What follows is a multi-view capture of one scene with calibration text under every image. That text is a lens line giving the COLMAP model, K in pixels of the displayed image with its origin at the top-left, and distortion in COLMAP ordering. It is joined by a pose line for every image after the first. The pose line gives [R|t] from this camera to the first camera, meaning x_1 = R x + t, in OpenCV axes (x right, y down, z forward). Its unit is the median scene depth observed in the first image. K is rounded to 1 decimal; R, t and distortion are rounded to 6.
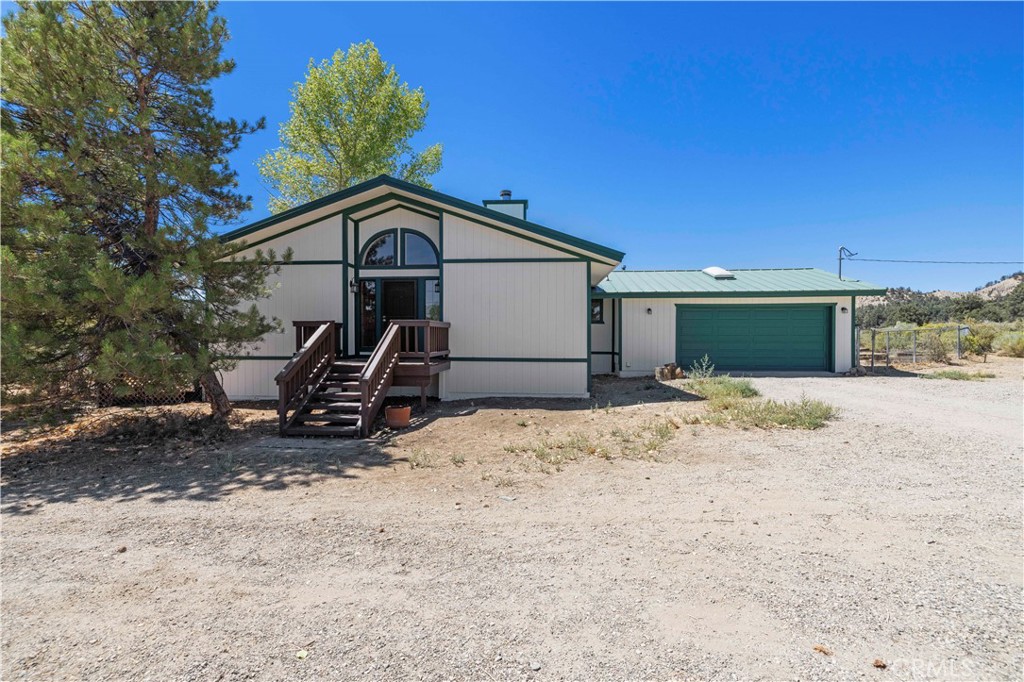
lens RADIAL K [[446.2, 0, 512.0], [0, 446.2, 341.0], [0, 0, 1]] dist [0.000014, -0.000043]
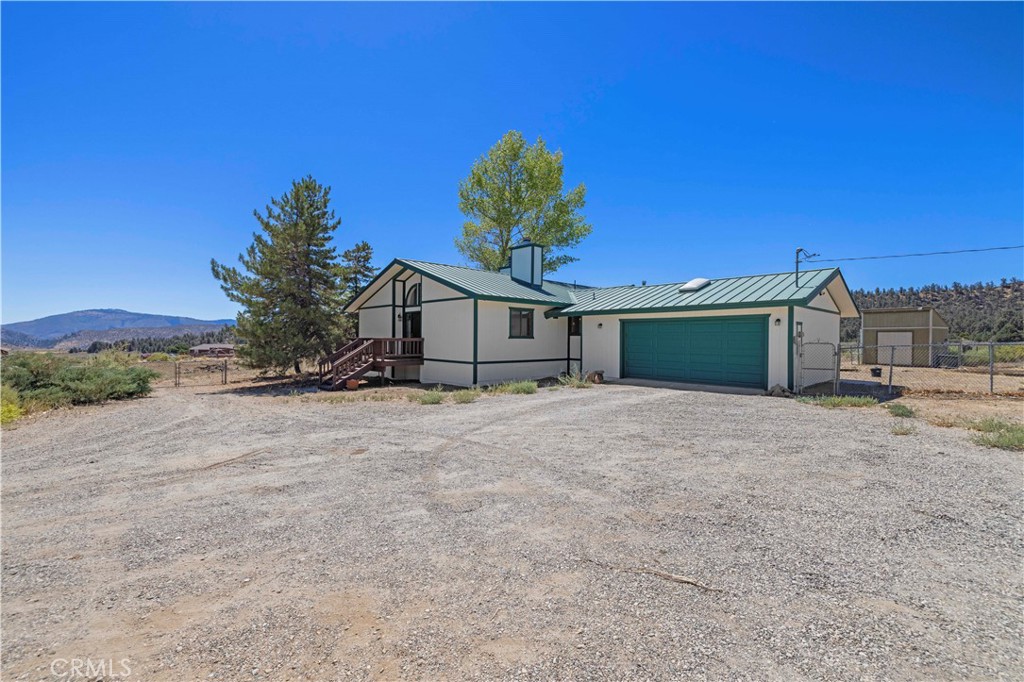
lens RADIAL K [[446.2, 0, 512.0], [0, 446.2, 341.0], [0, 0, 1]] dist [0.000014, -0.000043]
pose [[0.732211, 0.007615, -0.681035, 1.171099], [-0.012296, 0.999922, -0.002040, -0.027222], [0.680967, 0.009867, 0.732248, -0.022327]]
